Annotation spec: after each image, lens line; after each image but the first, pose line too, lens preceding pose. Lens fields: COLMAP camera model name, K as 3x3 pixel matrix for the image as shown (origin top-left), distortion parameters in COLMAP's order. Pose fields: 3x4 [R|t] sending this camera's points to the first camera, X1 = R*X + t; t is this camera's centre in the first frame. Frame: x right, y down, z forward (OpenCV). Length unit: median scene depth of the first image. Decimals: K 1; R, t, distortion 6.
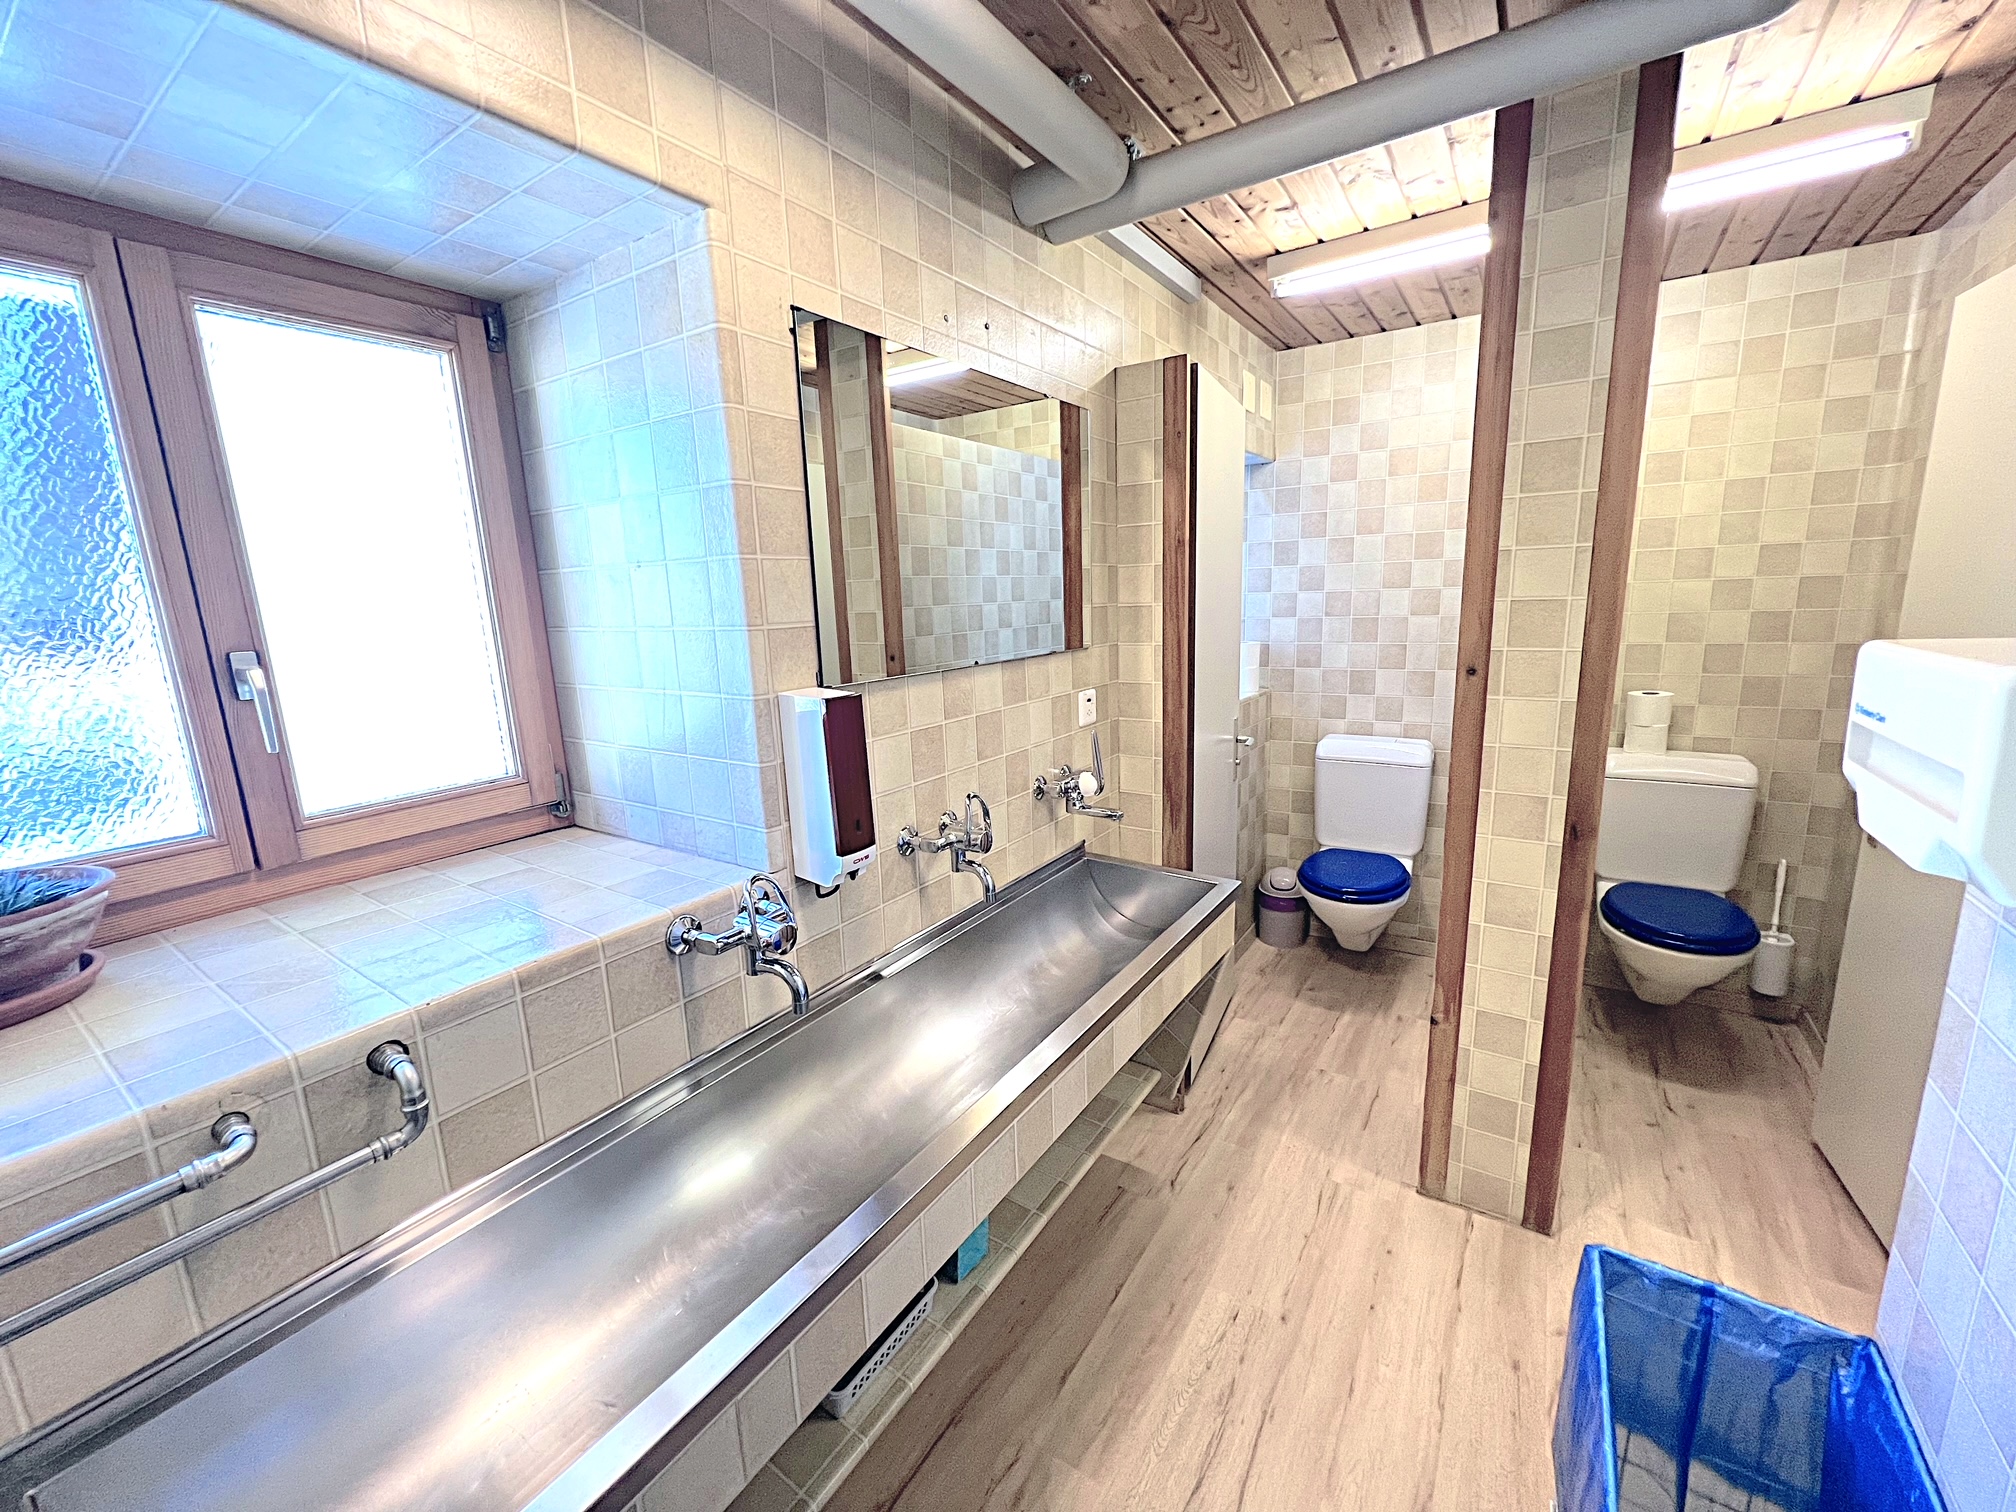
lens RADIAL K [[815.0, 0, 1008.0], [0, 815.0, 756.0], [0, 0, 1]] dist [0.000233, 0.000171]
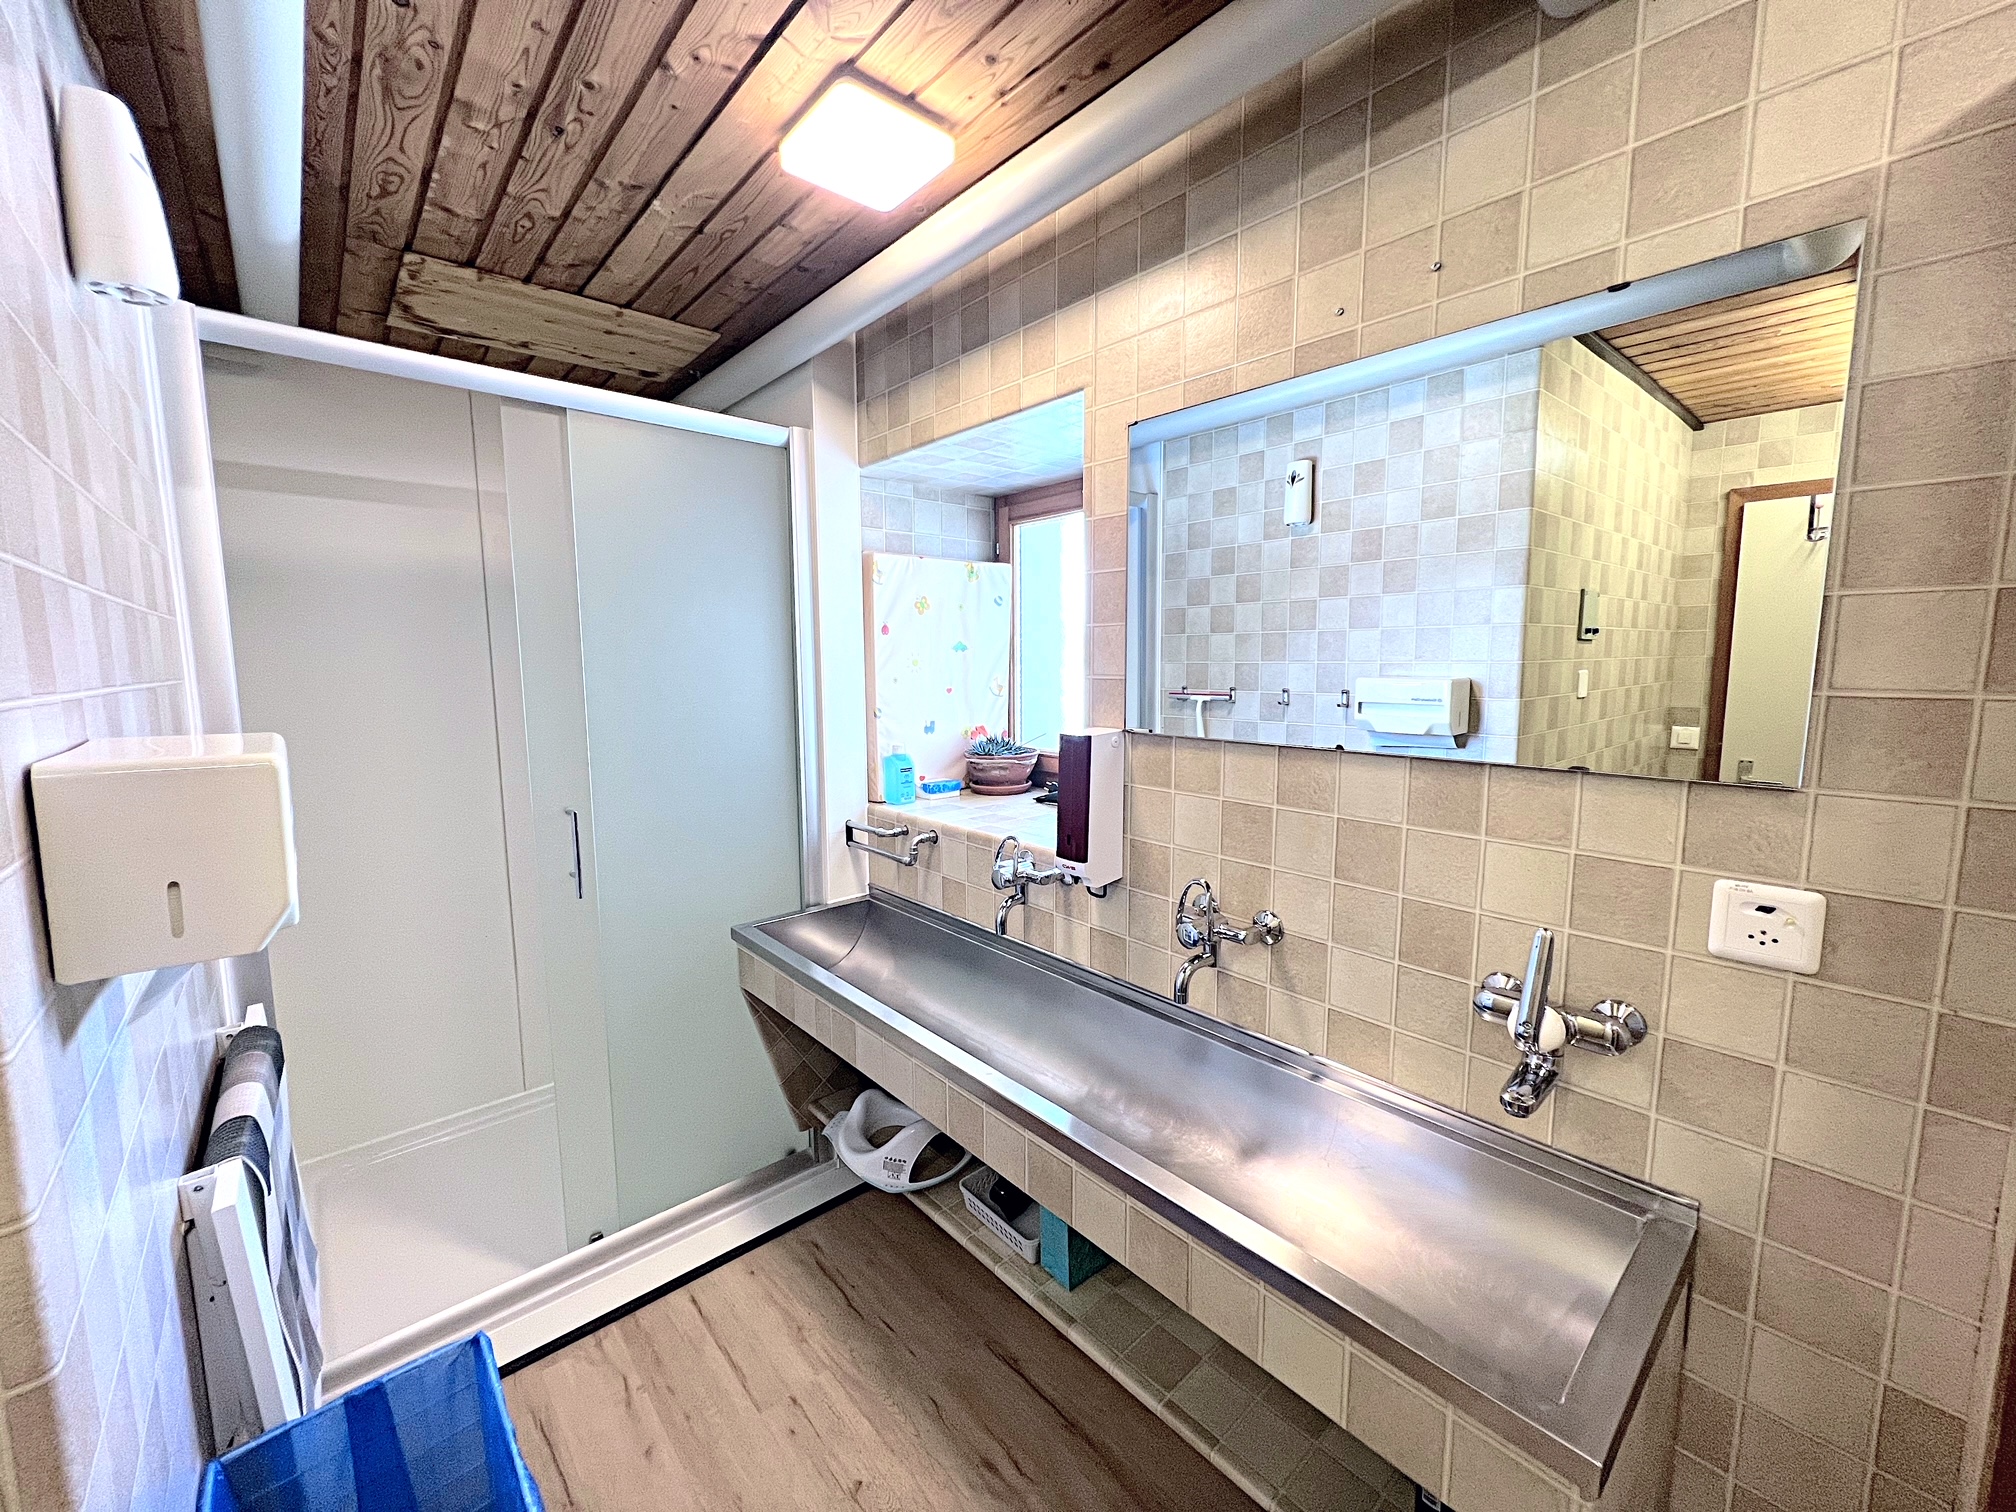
lens RADIAL K [[807.6, 0, 1008.0], [0, 807.6, 756.0], [0, 0, 1]] dist [0.000286, 0.000164]
pose [[-0.263930, 0.153789, -0.952203, 0.798761], [-0.174936, 0.963203, 0.204054, -0.218791], [0.948545, 0.220430, -0.227315, 0.938855]]
